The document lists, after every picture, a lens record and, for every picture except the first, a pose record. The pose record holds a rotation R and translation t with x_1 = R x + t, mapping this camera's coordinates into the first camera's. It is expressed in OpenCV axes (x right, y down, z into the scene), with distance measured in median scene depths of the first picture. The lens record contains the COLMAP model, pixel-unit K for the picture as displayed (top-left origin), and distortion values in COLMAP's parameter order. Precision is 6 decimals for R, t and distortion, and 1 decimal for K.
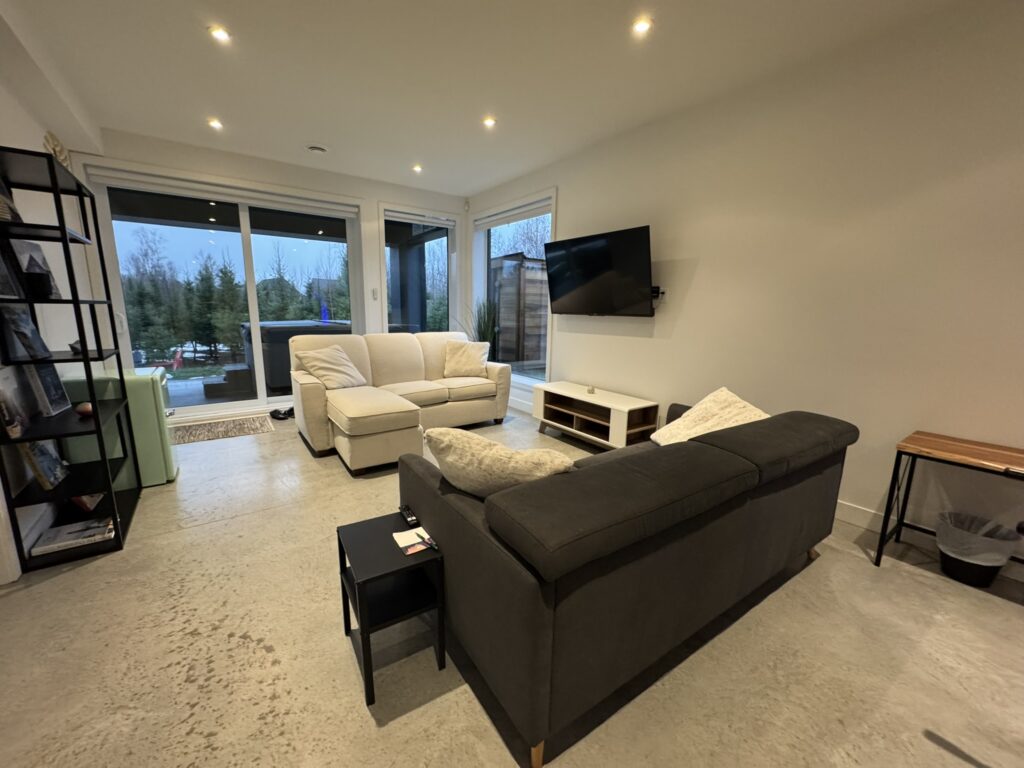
lens RADIAL K [[412.9, 0, 512.0], [0, 412.9, 384.0], [0, 0, 1]] dist [0.007888, -0.000158]
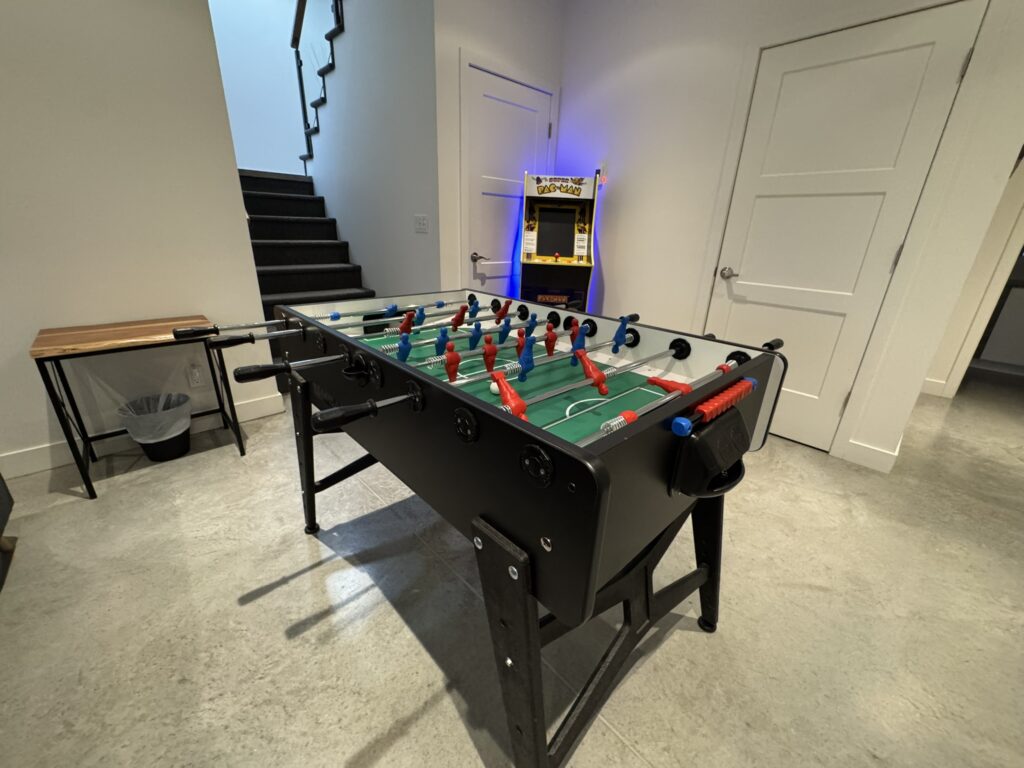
lens RADIAL K [[412.9, 0, 512.0], [0, 412.9, 384.0], [0, 0, 1]] dist [0.007888, -0.000158]
pose [[-0.110163, -0.370078, 0.922446, 0.109500], [0.147054, 0.911811, 0.383374, 0.036634], [-0.982975, 0.177883, -0.046026, 0.183159]]
